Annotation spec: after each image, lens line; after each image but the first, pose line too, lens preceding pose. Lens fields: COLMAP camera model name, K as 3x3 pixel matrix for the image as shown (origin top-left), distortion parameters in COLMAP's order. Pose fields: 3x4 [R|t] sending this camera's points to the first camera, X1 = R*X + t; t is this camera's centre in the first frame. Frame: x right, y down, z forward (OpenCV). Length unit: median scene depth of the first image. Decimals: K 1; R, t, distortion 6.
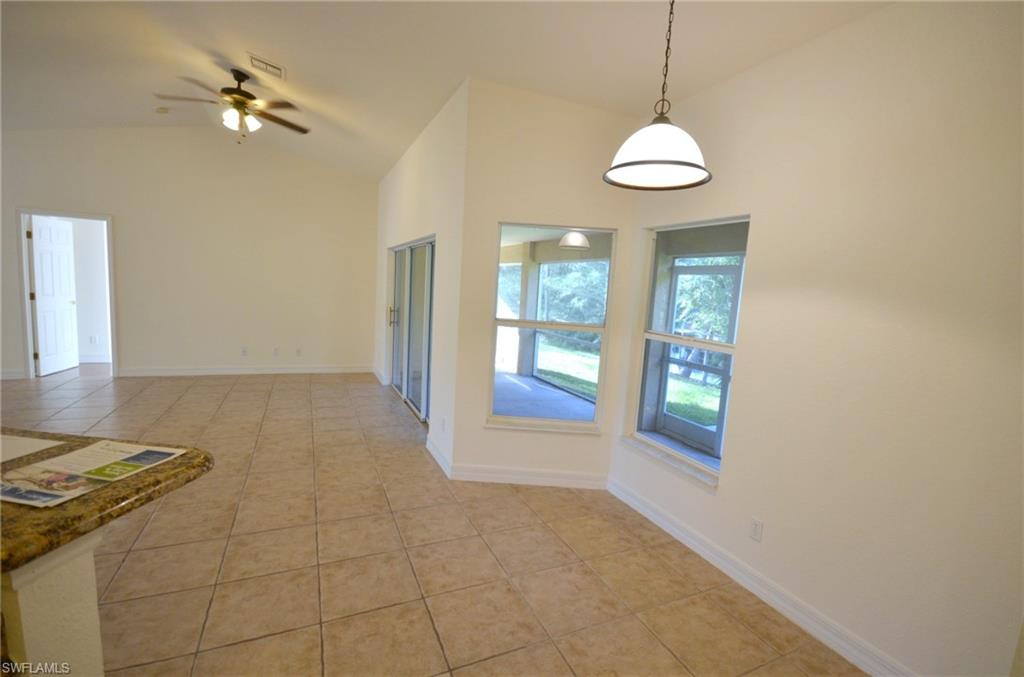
lens RADIAL K [[473.3, 0, 512.9], [0, 473.3, 337.5], [0, 0, 1]] dist [0.002253, -0.007684]
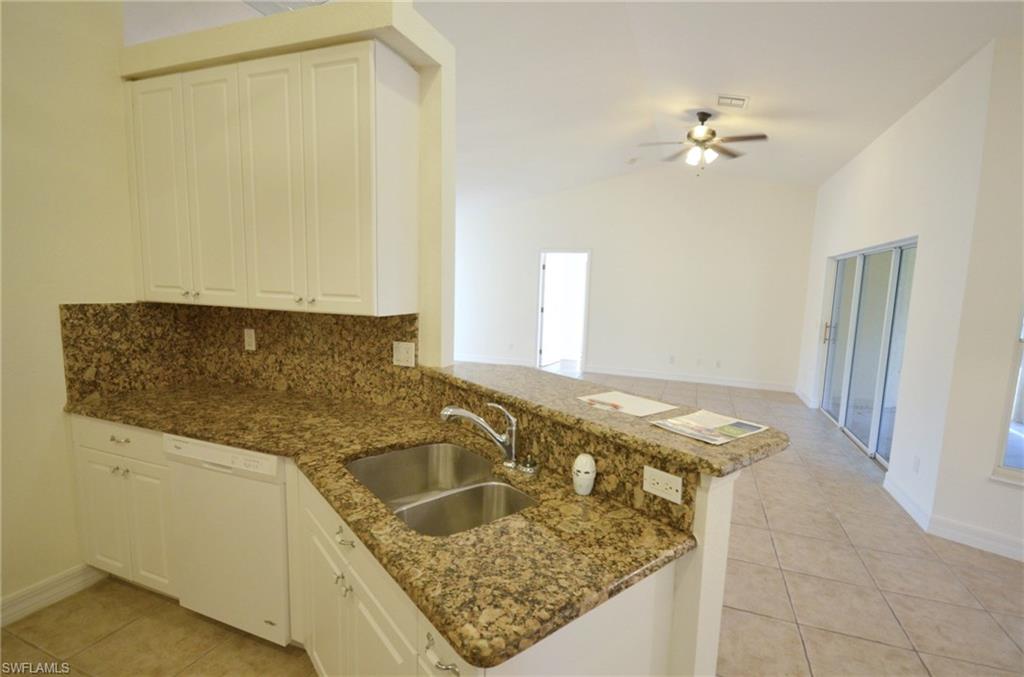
lens RADIAL K [[473.3, 0, 512.9], [0, 473.3, 337.5], [0, 0, 1]] dist [0.002253, -0.007684]
pose [[0.697147, 0.042612, -0.715660, -0.064174], [-0.064082, 0.997940, -0.003005, 0.010451], [0.714058, 0.047955, 0.698442, -0.102410]]
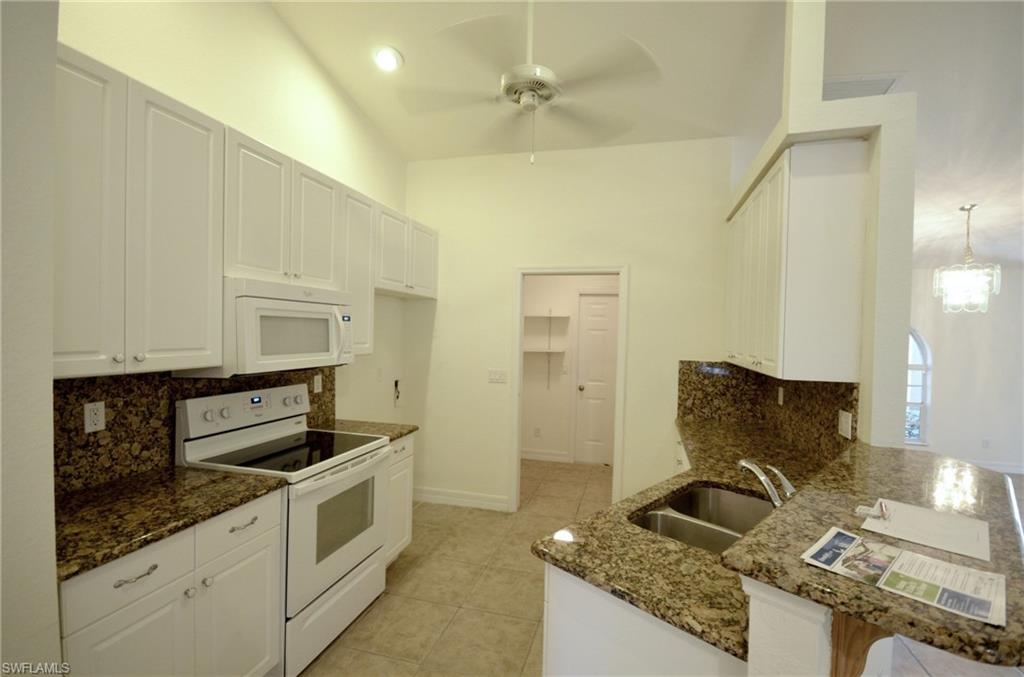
lens RADIAL K [[451.5, 0, 537.1], [0, 451.5, 335.5], [0, 0, 1]] dist [0.000590, -0.014502]
pose [[-0.620699, -0.071349, -0.780796, 0.057895], [-0.145653, 0.989009, 0.025413, -0.021602], [0.770401, 0.129499, -0.624269, 0.198727]]
